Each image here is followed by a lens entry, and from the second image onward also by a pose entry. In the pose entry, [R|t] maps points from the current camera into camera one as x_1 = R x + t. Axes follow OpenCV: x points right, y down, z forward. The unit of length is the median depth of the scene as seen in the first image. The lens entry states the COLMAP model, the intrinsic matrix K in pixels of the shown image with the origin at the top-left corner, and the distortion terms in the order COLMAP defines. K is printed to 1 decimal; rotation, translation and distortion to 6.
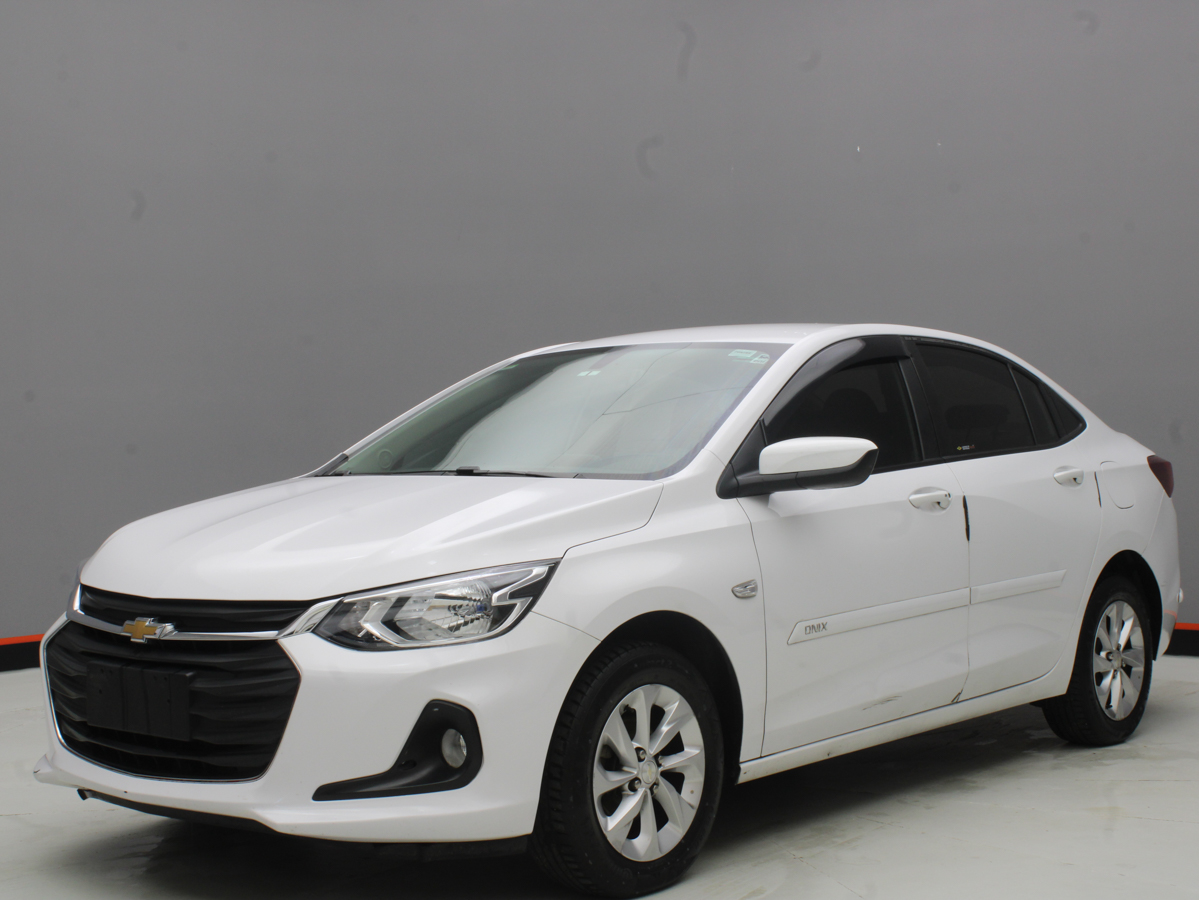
lens RADIAL K [[1770.9, 0, 599.5], [0, 1770.9, 450.0], [0, 0, 1]] dist [-0.053967, -0.012824]
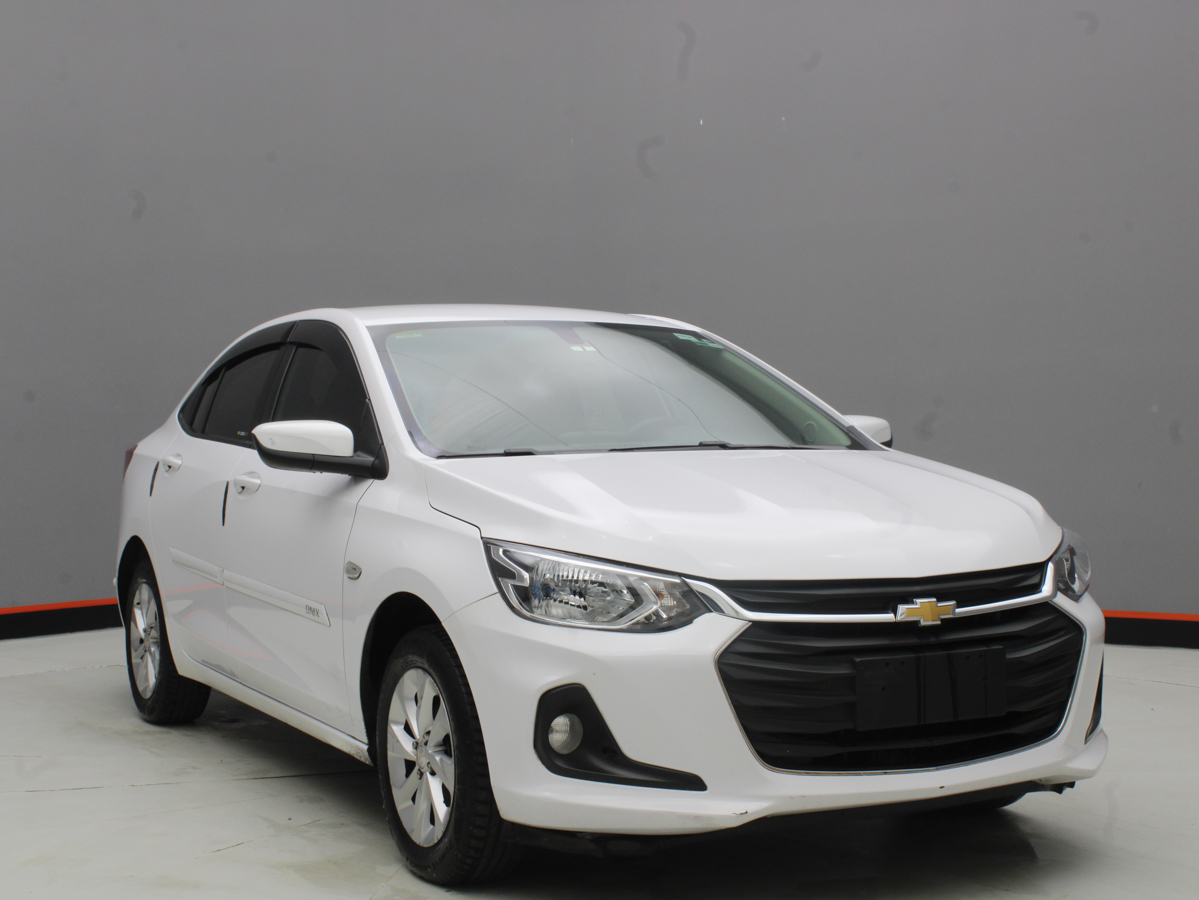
lens RADIAL K [[1798.2, 0, 599.5], [0, 1798.2, 450.0], [0, 0, 1]] dist [0.000639, 0.008578]
pose [[0.367740, -0.004724, 0.929916, -1.136932], [0.006220, 0.999977, 0.002621, 0.012653], [-0.929908, 0.004820, 0.367761, 0.767587]]
